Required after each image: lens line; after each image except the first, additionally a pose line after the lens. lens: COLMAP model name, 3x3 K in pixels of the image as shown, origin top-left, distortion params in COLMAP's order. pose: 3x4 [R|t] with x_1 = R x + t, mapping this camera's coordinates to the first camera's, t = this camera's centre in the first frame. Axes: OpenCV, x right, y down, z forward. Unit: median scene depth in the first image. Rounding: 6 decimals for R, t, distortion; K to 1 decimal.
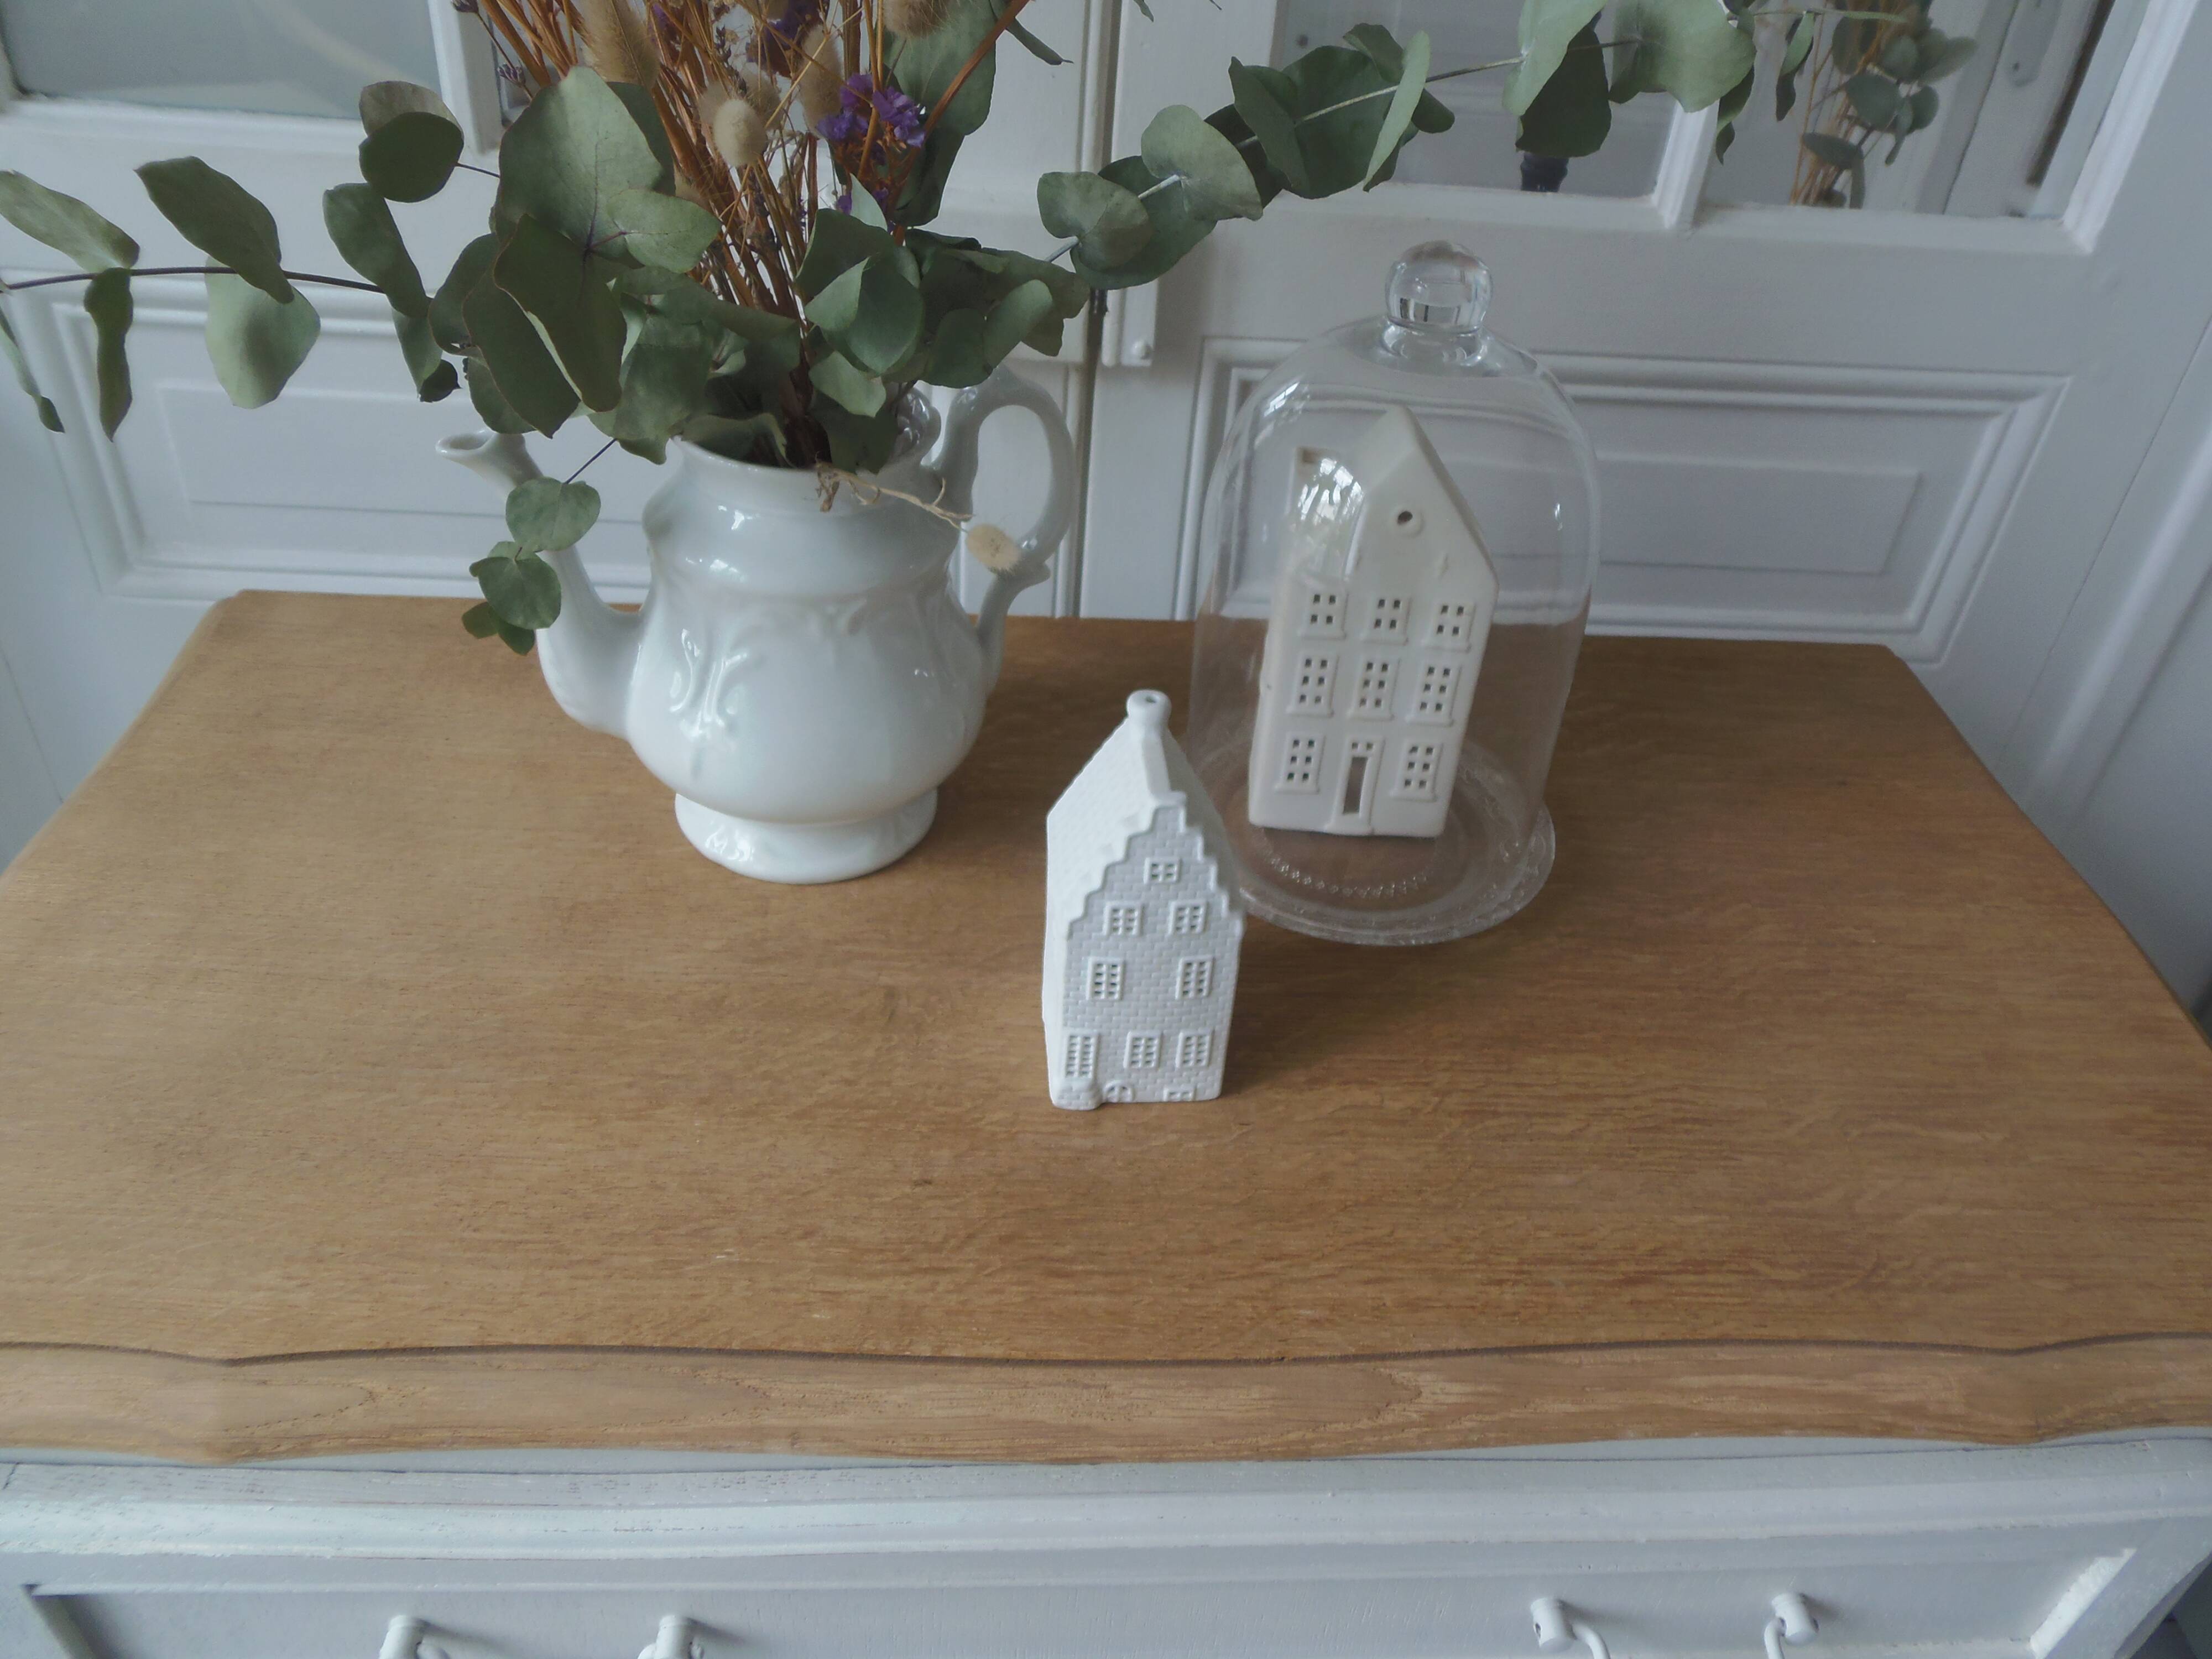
lens RADIAL K [[1639.1, 0, 1126.3], [0, 1639.1, 798.1], [0, 0, 1]] dist [-0.008063, -0.005559]
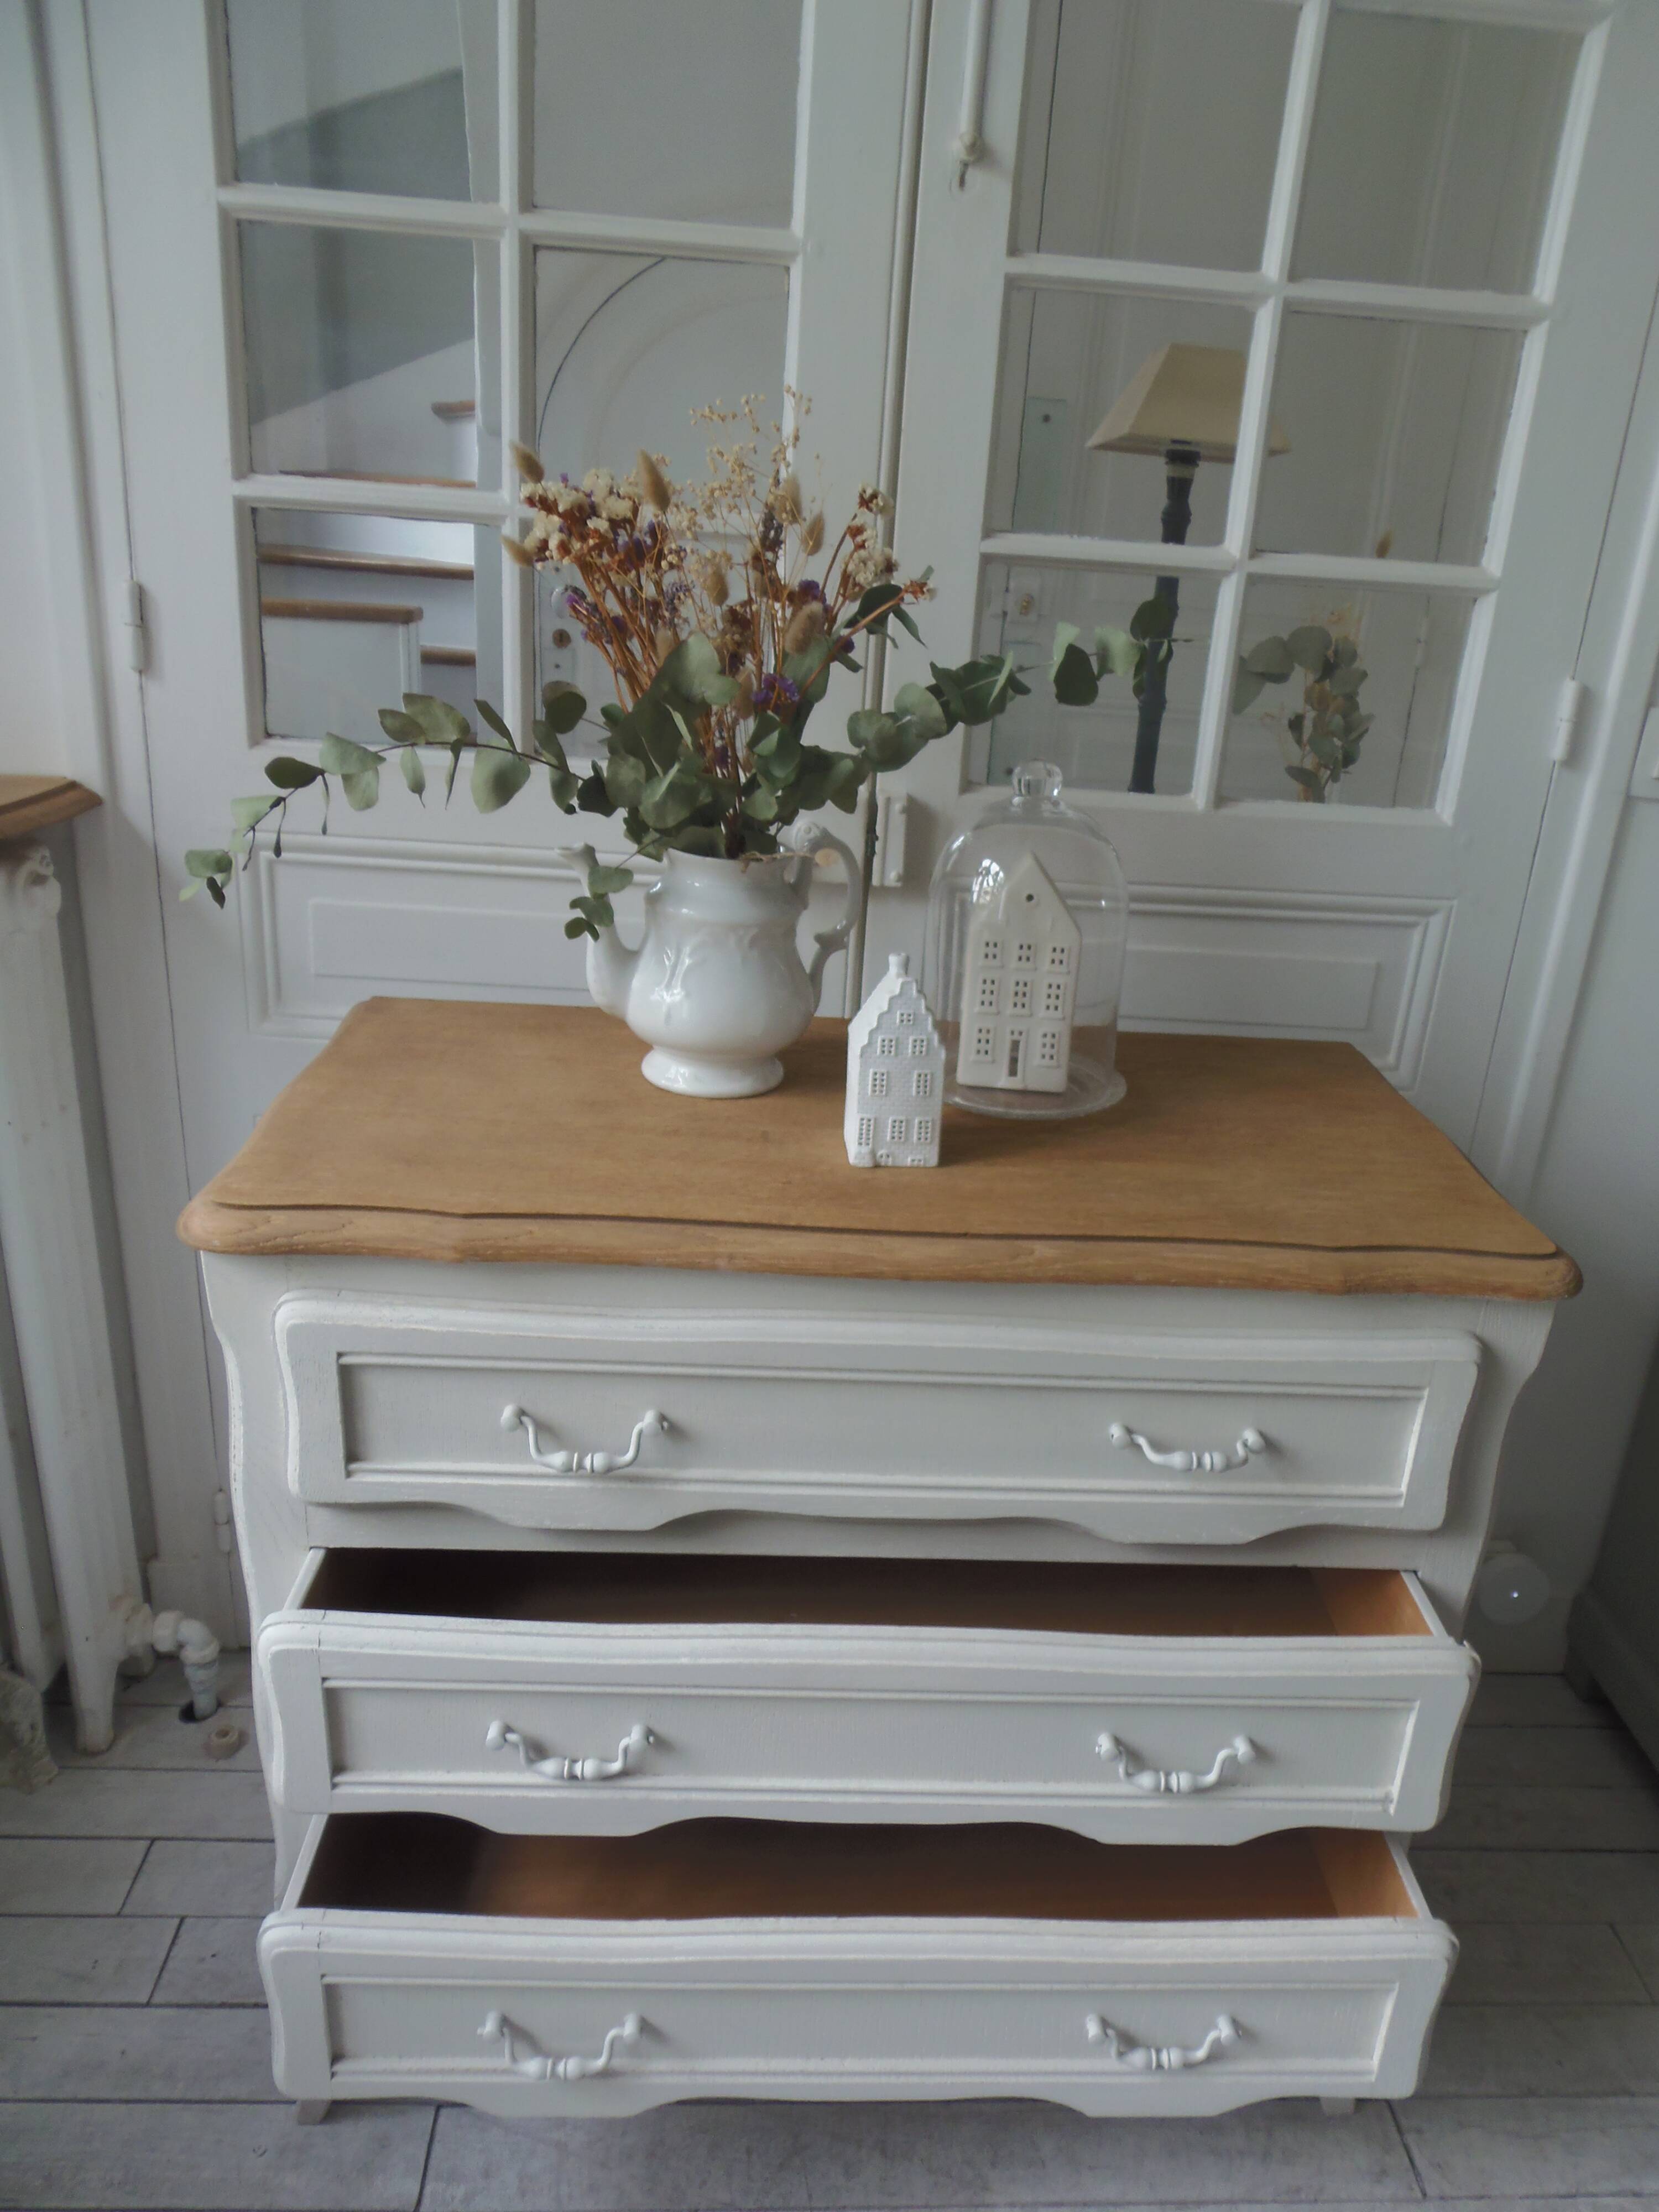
lens RADIAL K [[1608.6, 0, 871.3], [0, 1608.6, 1129.2], [0, 0, 1]] dist [-0.009383, -0.011486]
pose [[0.999948, -0.003837, -0.009453, -0.002977], [0.001230, 0.965156, -0.261673, 0.586385], [0.010127, 0.261647, 0.965110, -0.772306]]
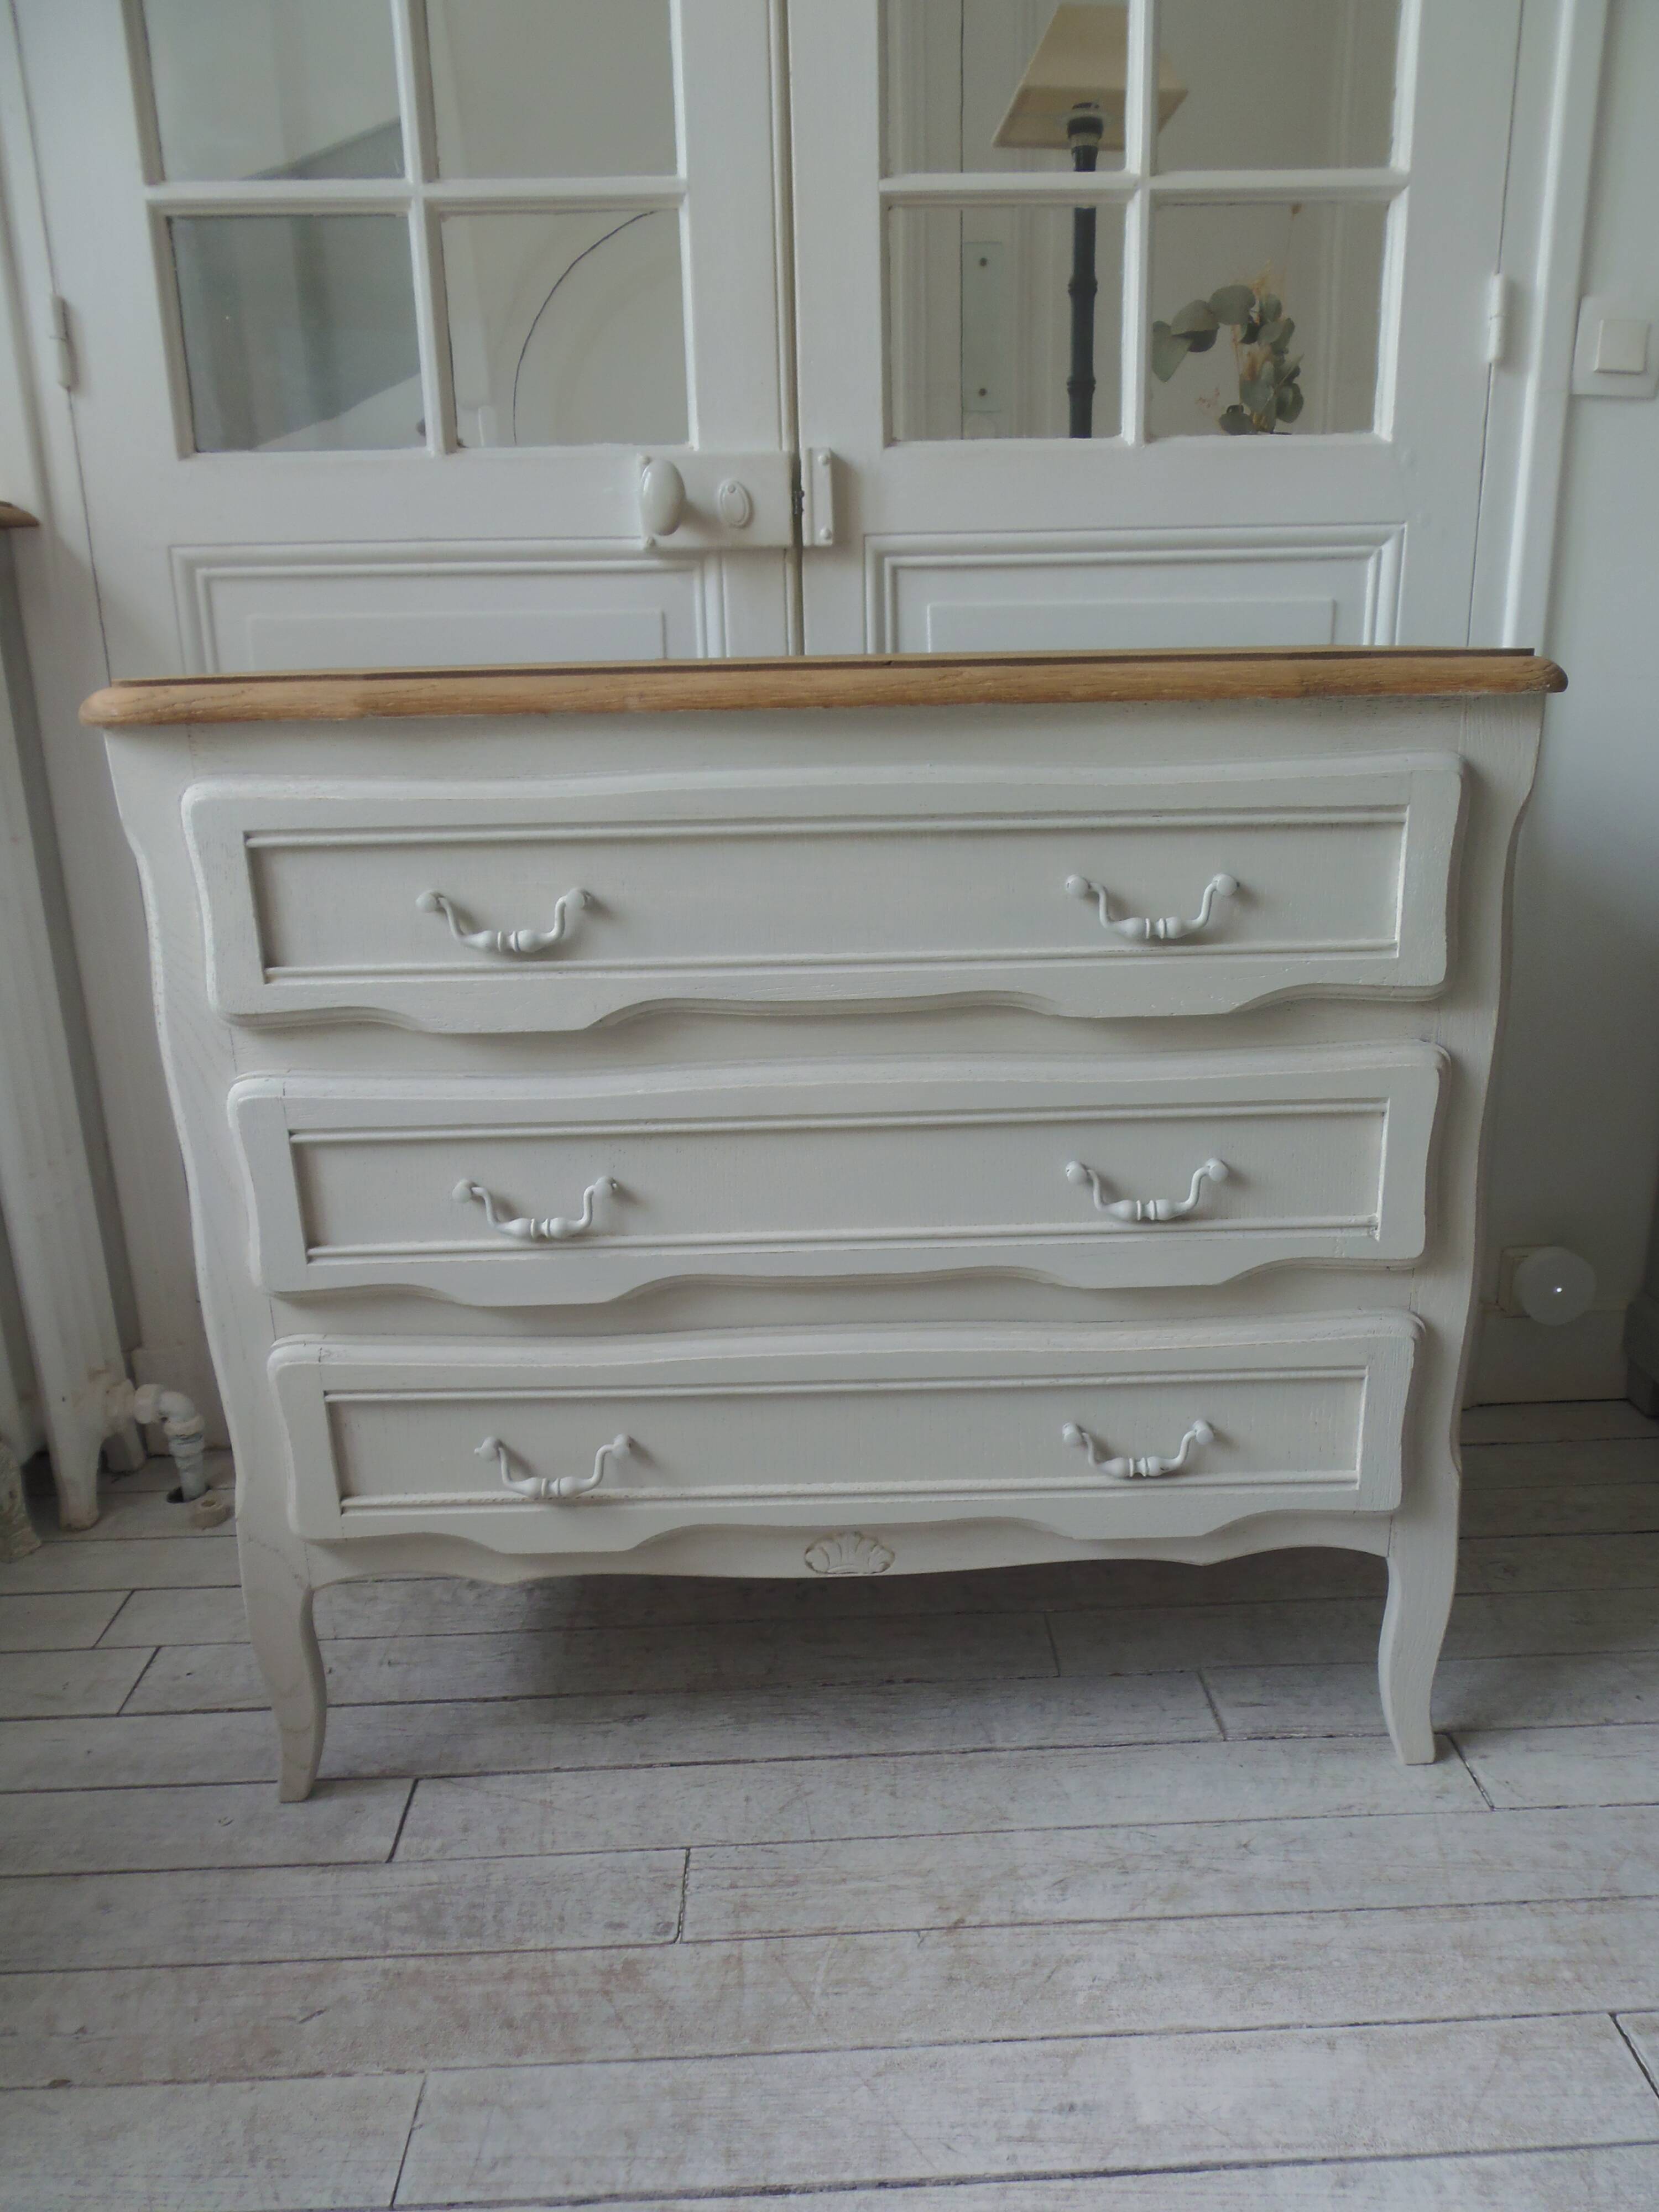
lens RADIAL K [[1608.6, 0, 860.2], [0, 1608.6, 1135.7], [0, 0, 1]] dist [-0.009383, -0.011486]
pose [[0.995217, -0.082259, -0.052701, 0.111784], [0.060351, 0.941885, -0.330471, 1.195779], [0.076823, 0.325709, 0.942344, -0.499224]]
